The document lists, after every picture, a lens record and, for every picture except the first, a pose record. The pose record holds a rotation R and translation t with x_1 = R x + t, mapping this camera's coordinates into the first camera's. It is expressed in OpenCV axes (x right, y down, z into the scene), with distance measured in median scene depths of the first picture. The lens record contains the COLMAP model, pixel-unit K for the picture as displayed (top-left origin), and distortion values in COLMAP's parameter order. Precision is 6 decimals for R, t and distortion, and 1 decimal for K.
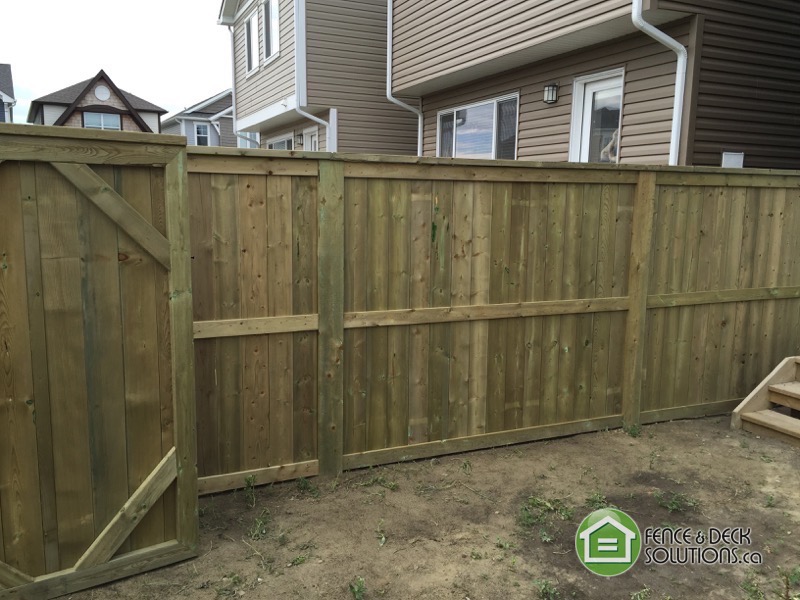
lens RADIAL K [[679.9, 0, 397.3], [0, 679.9, 300.4], [0, 0, 1]] dist [0.098637, -0.128407]
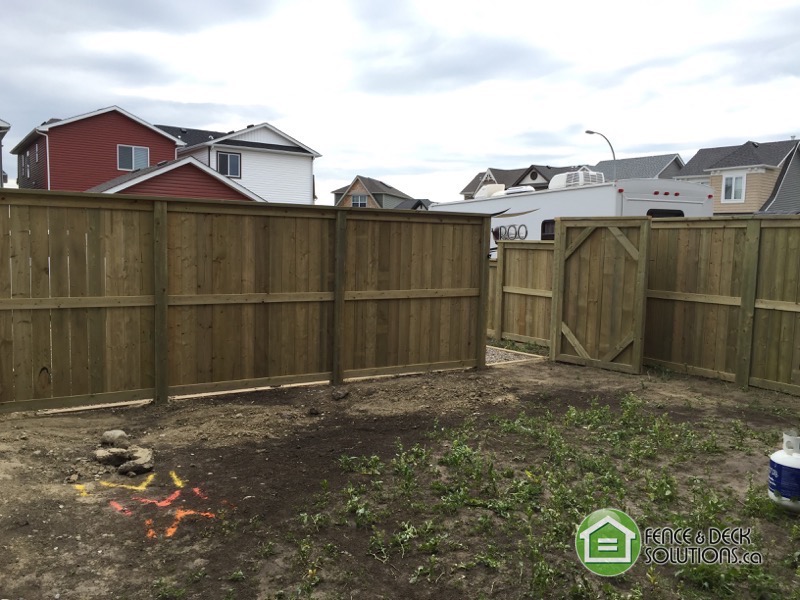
lens RADIAL K [[679.9, 0, 397.3], [0, 679.9, 300.4], [0, 0, 1]] dist [0.098637, -0.128407]
pose [[0.117840, 0.075513, -0.990157, 1.760240], [-0.167913, 0.984262, 0.055080, 0.085648], [0.978733, 0.159770, 0.128665, -0.219351]]
